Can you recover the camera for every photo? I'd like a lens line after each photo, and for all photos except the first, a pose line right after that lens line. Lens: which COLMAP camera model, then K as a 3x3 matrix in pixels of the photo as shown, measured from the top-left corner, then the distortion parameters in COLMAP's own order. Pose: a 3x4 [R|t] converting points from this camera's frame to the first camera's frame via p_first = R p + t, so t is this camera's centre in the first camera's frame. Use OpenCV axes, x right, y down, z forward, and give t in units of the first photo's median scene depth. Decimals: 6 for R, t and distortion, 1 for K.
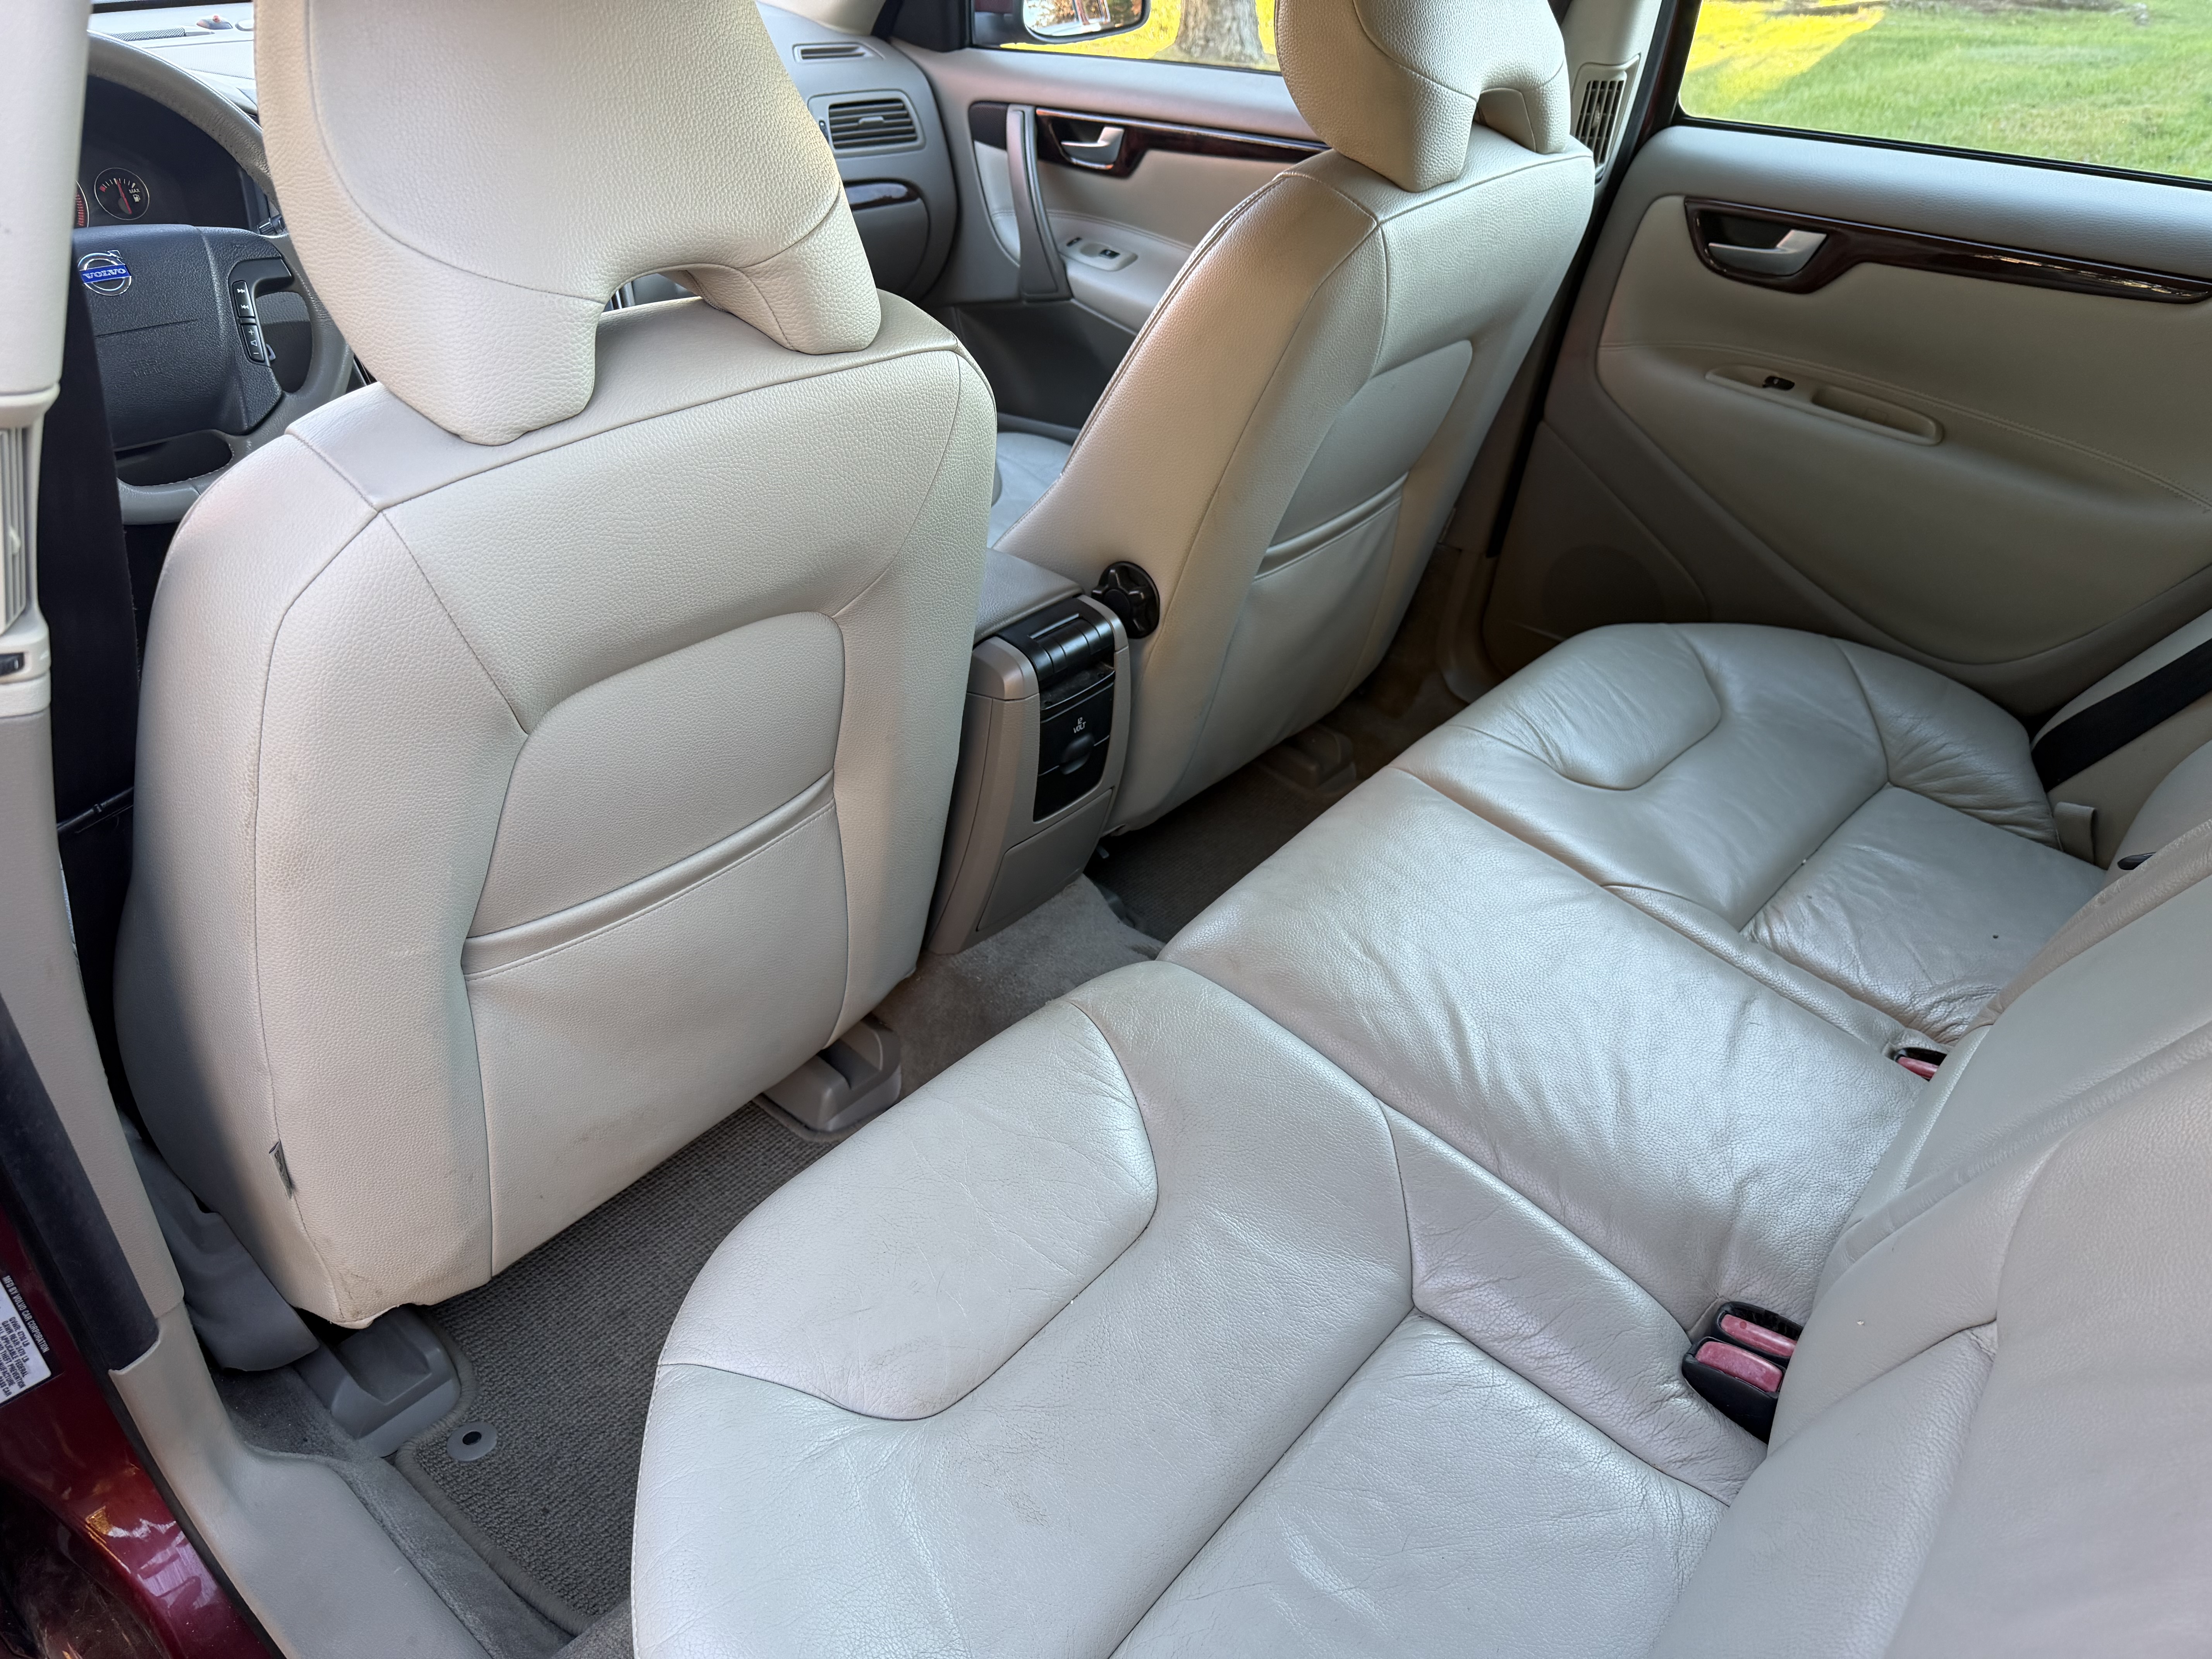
lens RADIAL K [[1571.3, 0, 1113.6], [0, 1571.3, 850.4], [0, 0, 1]] dist [0.058671, -0.059799]
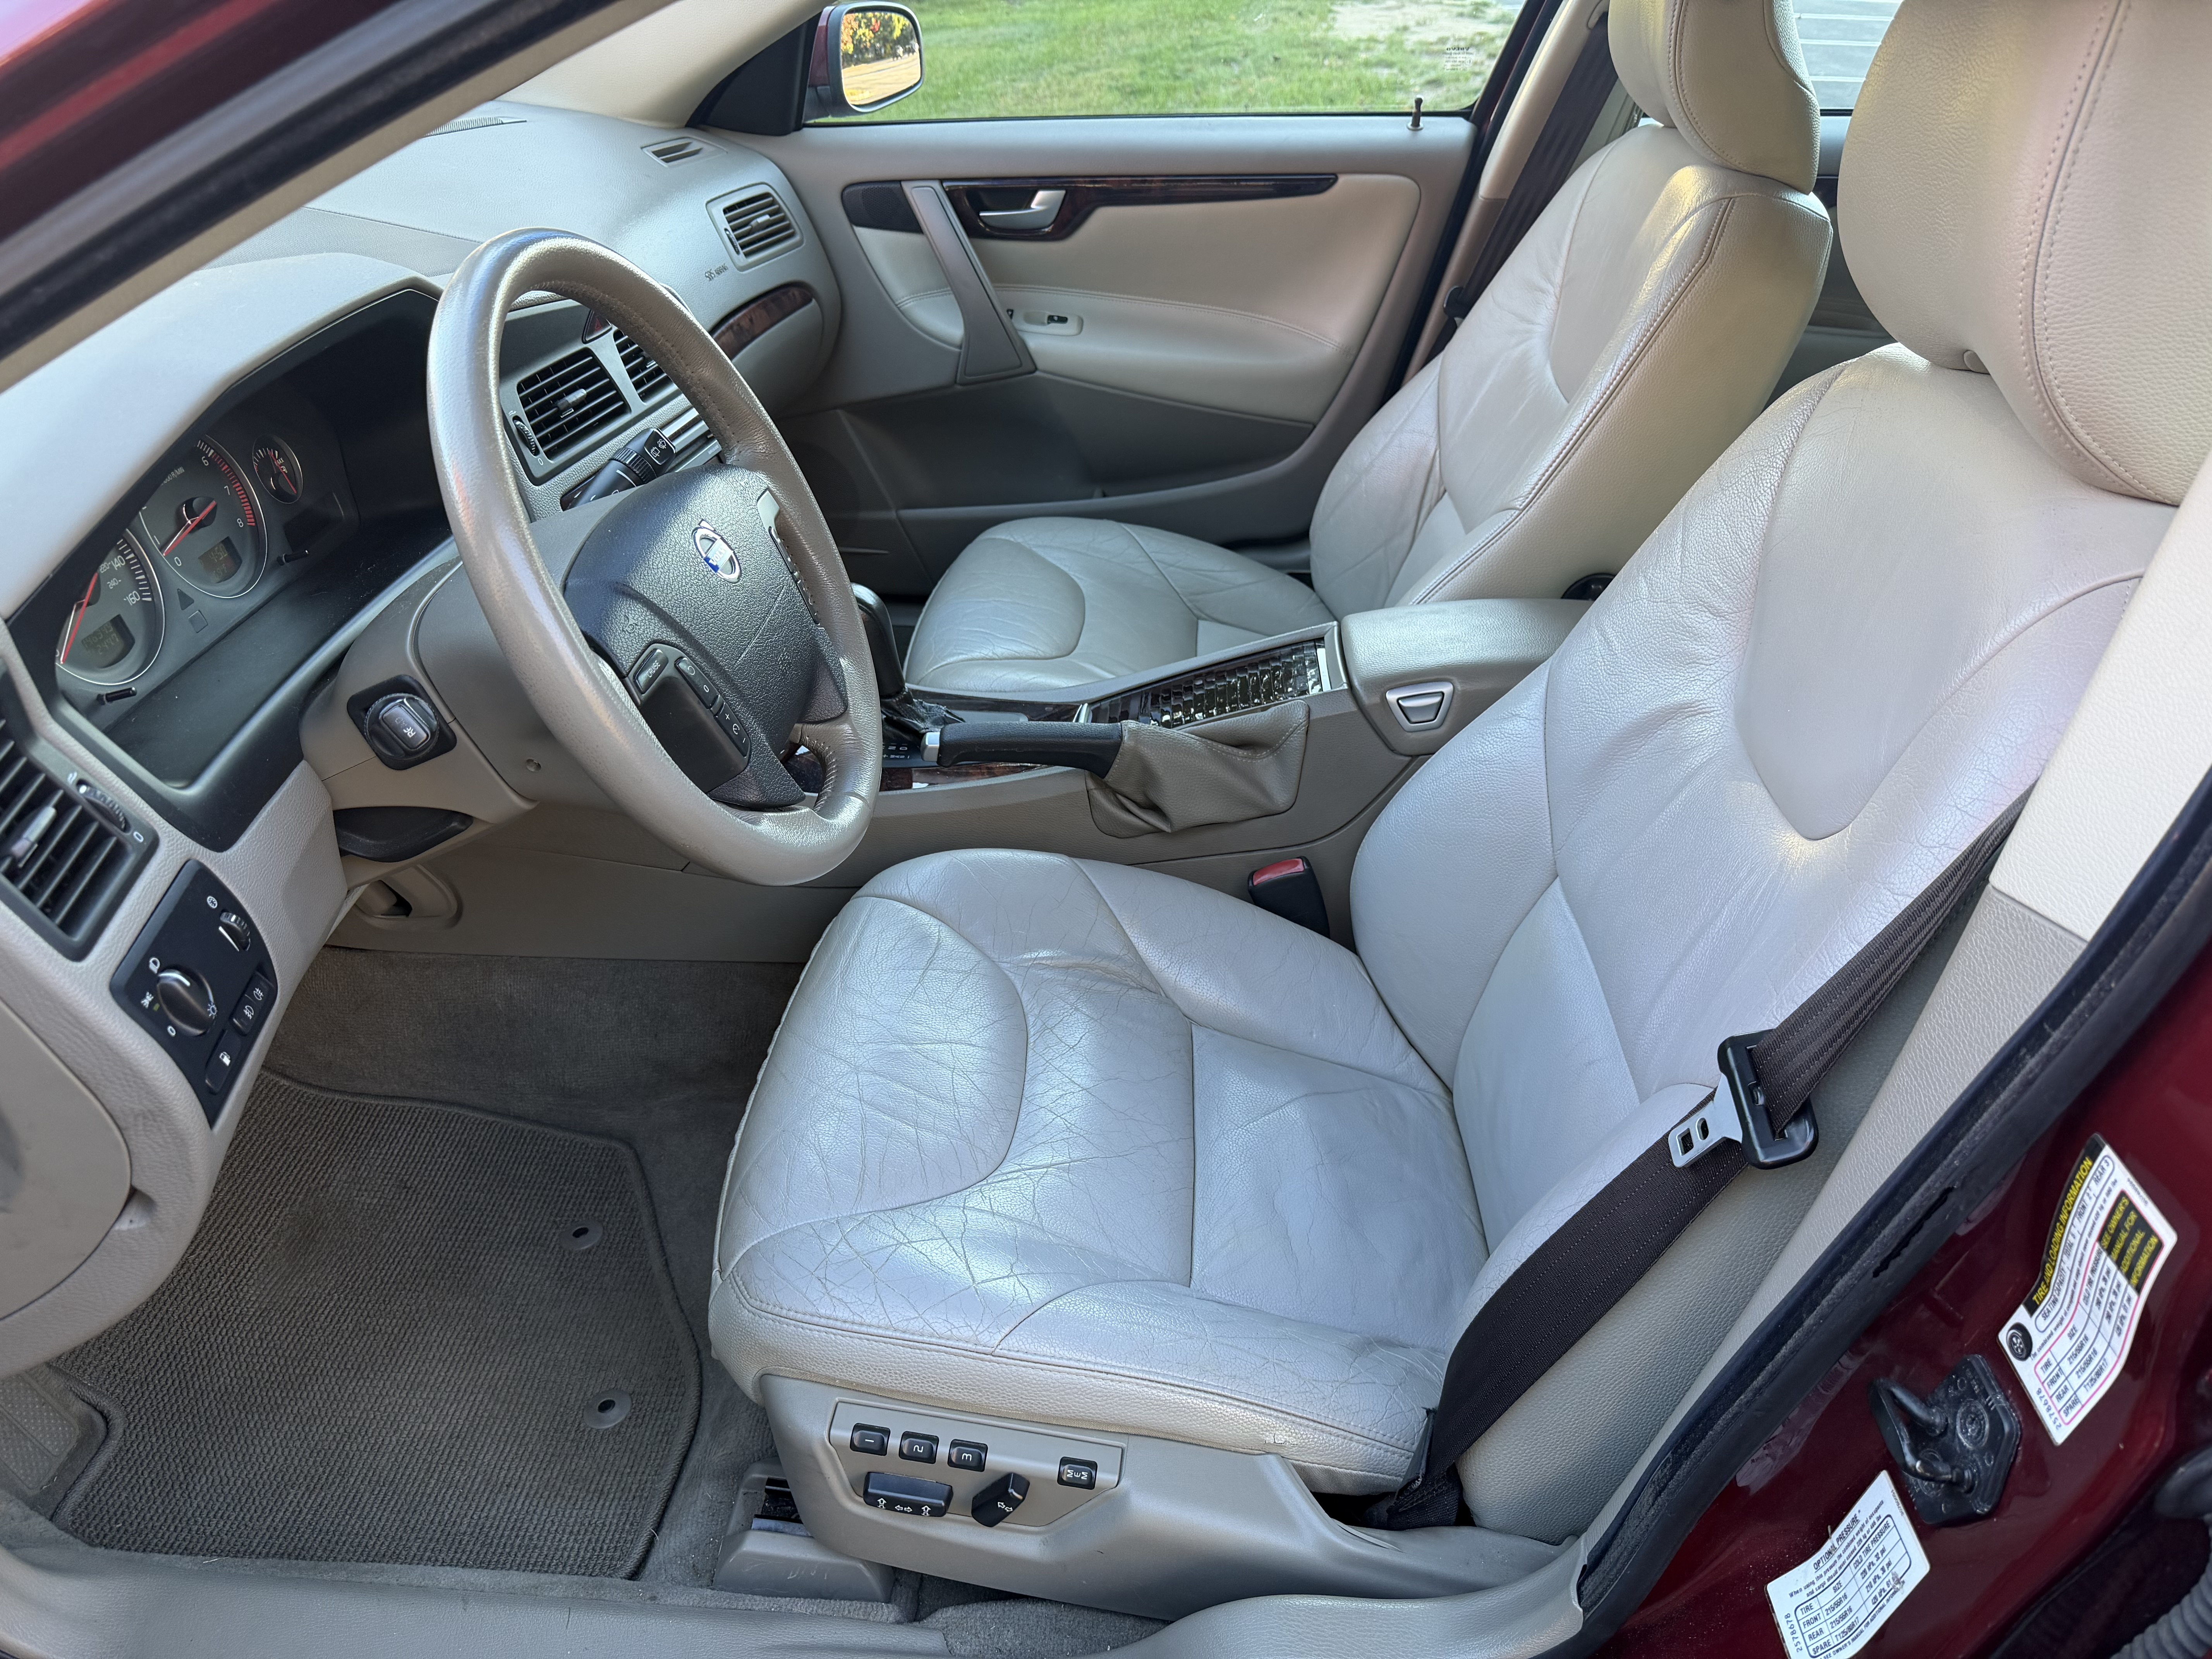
lens RADIAL K [[1571.3, 0, 1113.6], [0, 1571.3, 850.4], [0, 0, 1]] dist [0.058671, -0.059799]
pose [[0.789525, -0.341880, 0.509675, -0.568382], [0.346786, 0.933702, 0.089111, -0.147330], [-0.506350, 0.106393, 0.855740, 0.191872]]
